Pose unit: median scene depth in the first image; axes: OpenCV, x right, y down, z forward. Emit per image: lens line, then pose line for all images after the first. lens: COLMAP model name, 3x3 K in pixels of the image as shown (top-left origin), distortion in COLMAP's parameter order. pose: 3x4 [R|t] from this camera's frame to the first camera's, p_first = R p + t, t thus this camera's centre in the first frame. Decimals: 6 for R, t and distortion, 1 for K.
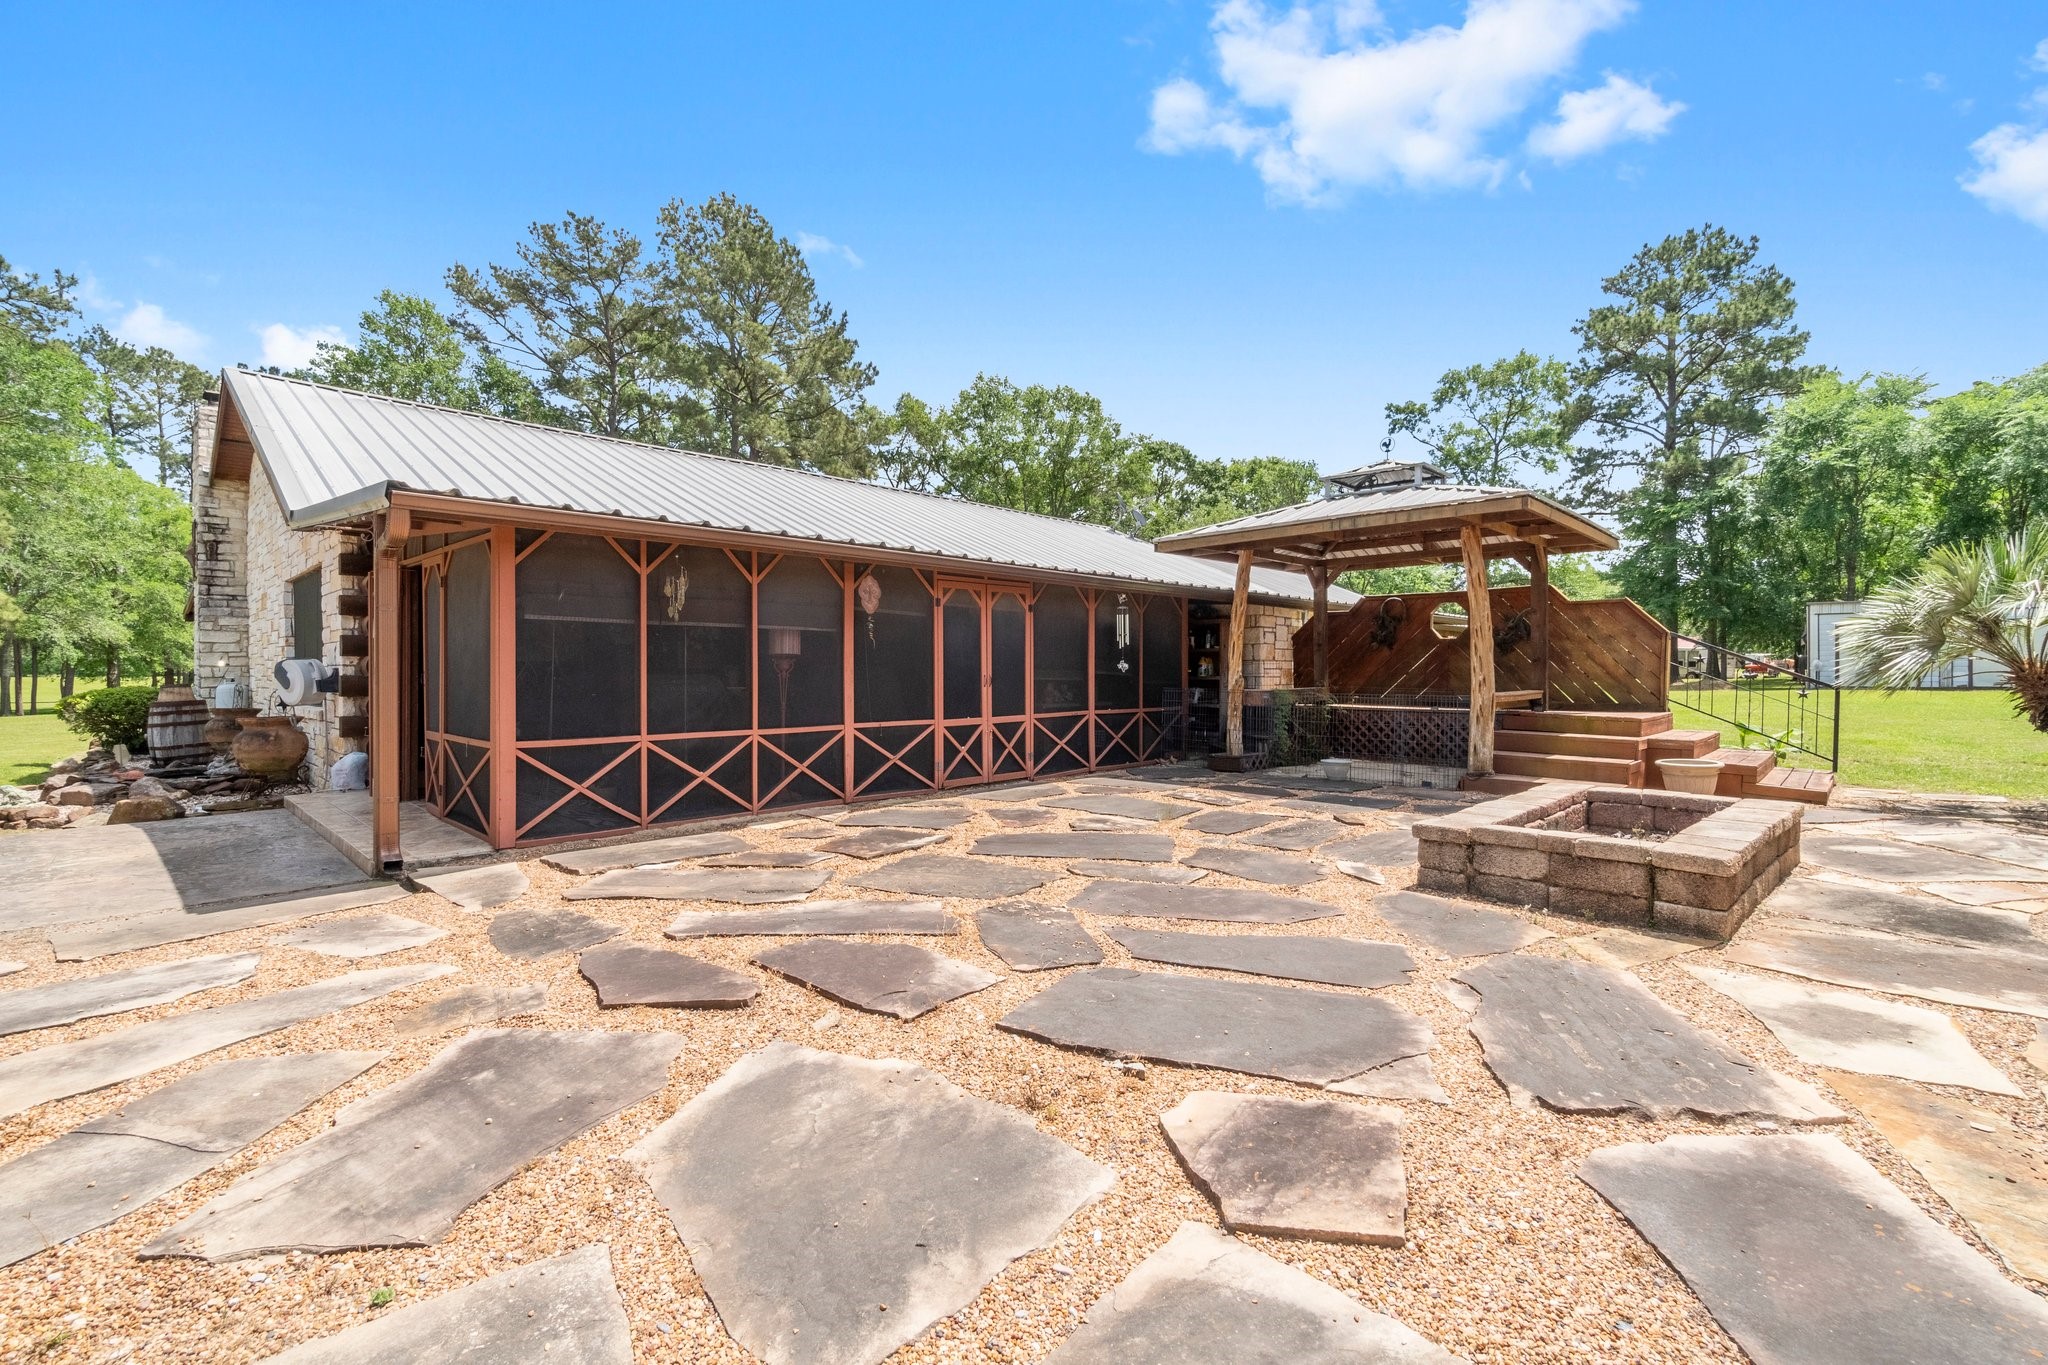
lens RADIAL K [[951.2, 0, 1030.1], [0, 951.2, 678.6], [0, 0, 1]] dist [0.000161, 0.000016]
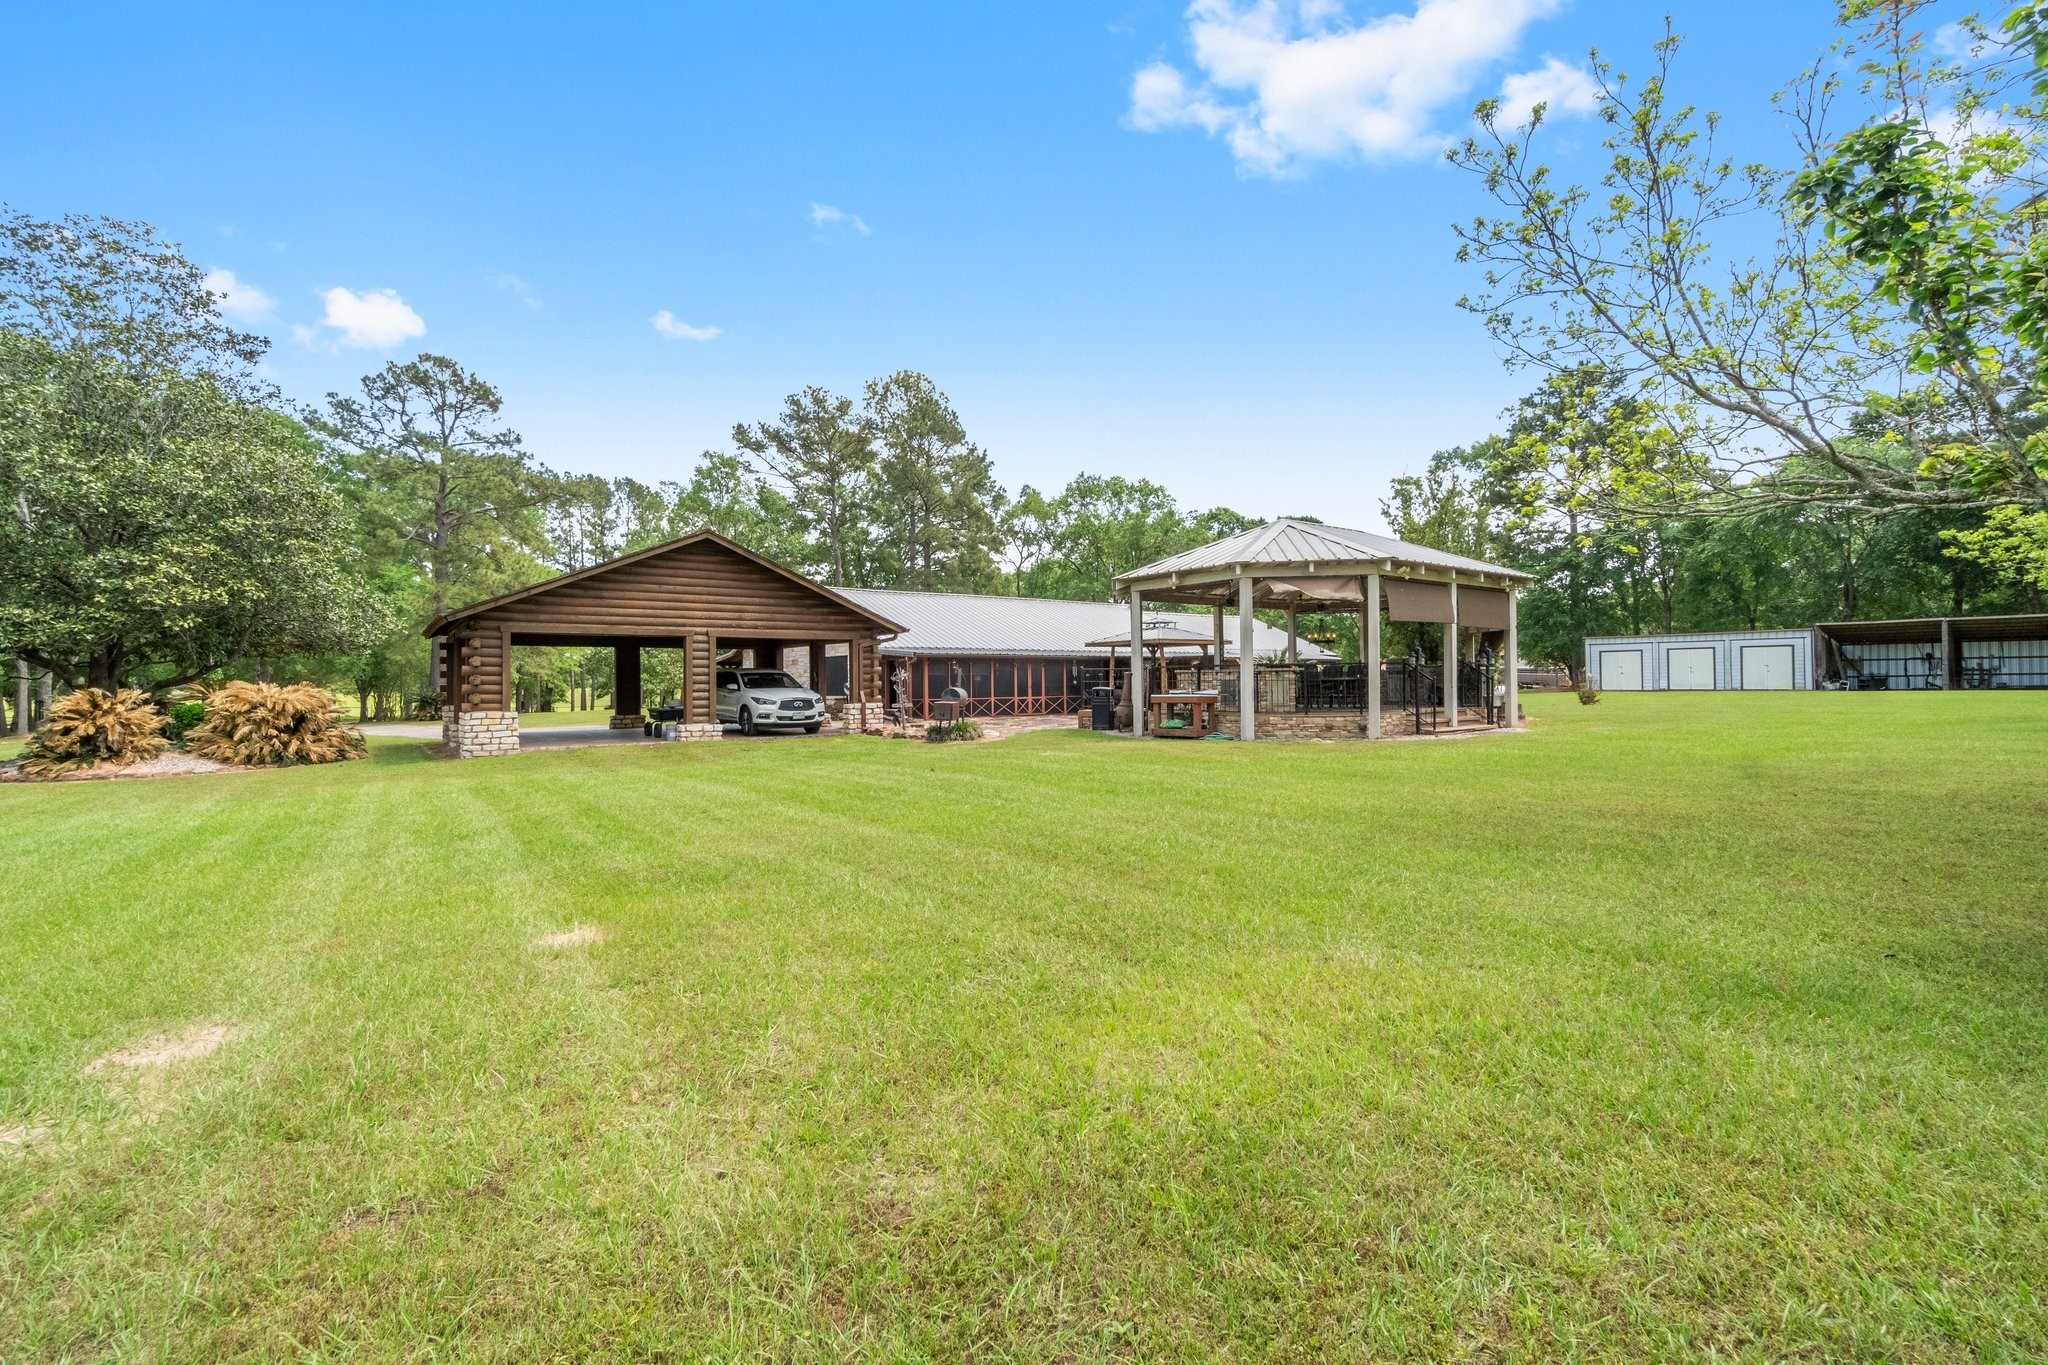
lens RADIAL K [[951.2, 0, 1021.5], [0, 951.2, 682.1], [0, 0, 1]] dist [0.000161, 0.000016]
pose [[0.988451, -0.008312, -0.151316, 0.084174], [0.006998, 0.999933, -0.009212, 0.002955], [0.151382, 0.008047, 0.988443, -0.462953]]
